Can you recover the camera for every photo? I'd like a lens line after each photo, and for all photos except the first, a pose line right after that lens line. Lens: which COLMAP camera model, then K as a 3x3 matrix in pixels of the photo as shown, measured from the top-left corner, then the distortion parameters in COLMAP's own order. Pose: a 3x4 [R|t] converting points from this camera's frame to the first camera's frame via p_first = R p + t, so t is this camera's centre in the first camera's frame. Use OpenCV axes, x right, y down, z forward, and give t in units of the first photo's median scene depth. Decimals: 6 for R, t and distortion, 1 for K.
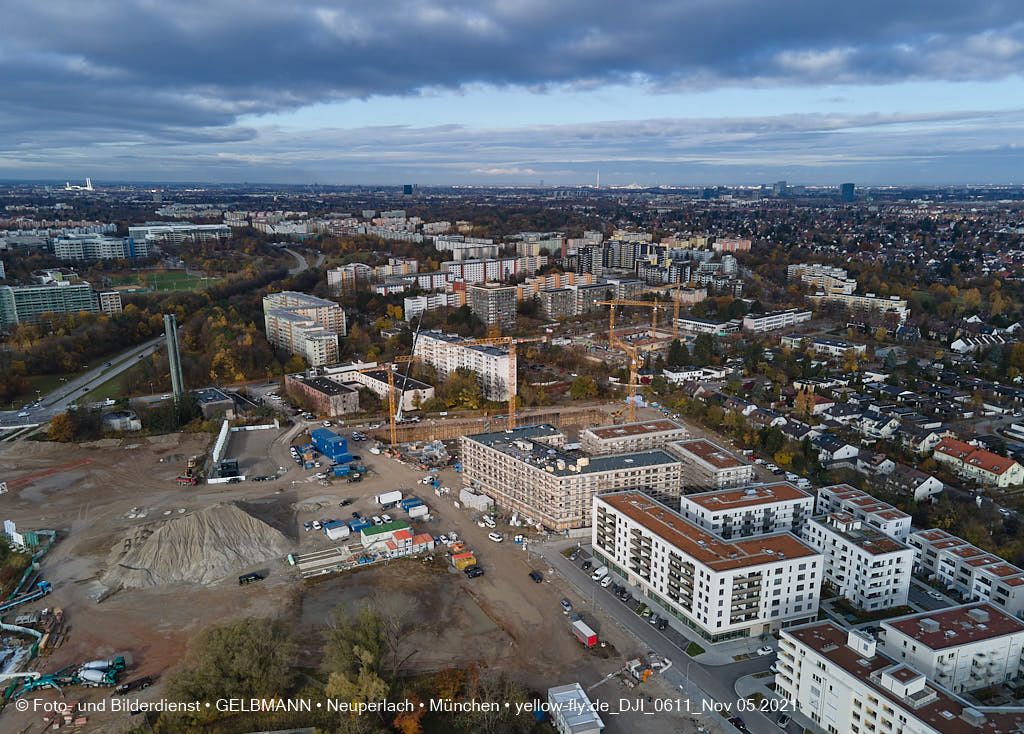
lens RADIAL K [[763.5, 0, 514.4], [0, 763.5, 384.5], [0, 0, 1]] dist [0.032628, 0.012844]
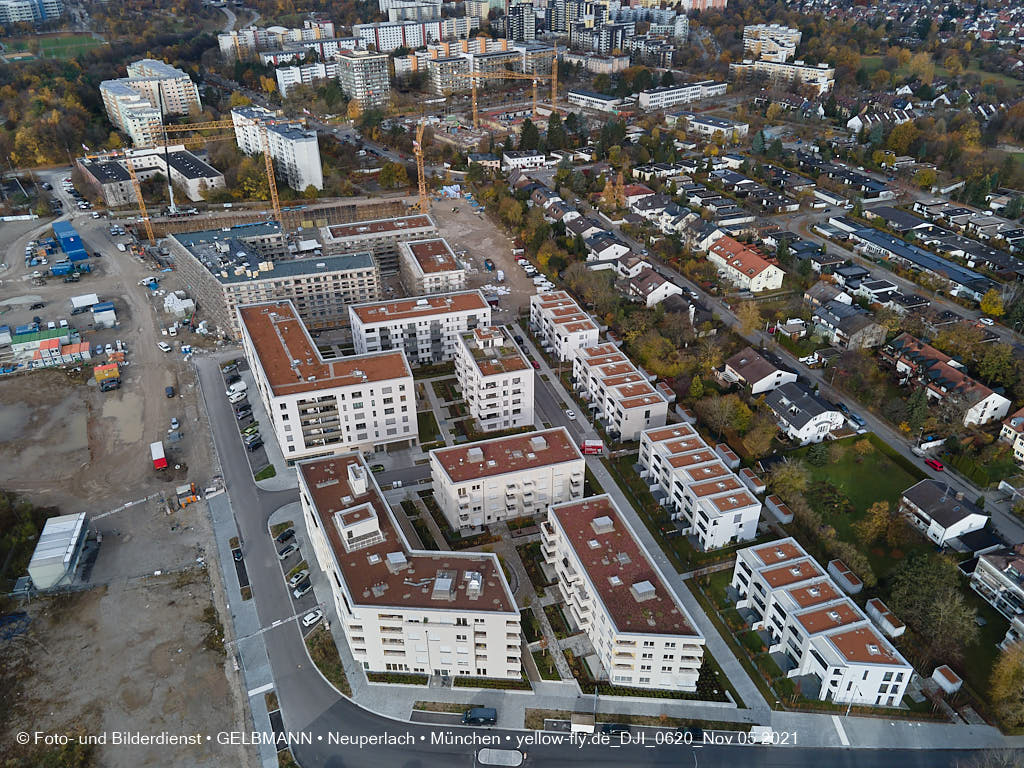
lens RADIAL K [[743.1, 0, 510.5], [0, 743.1, 382.2], [0, 0, 1]] dist [0.021946, 0.034203]
pose [[0.999261, 0.011213, -0.036776, 0.330781], [-0.000339, 0.959058, 0.283211, -0.014806], [0.038446, -0.282989, 0.958352, 0.091012]]
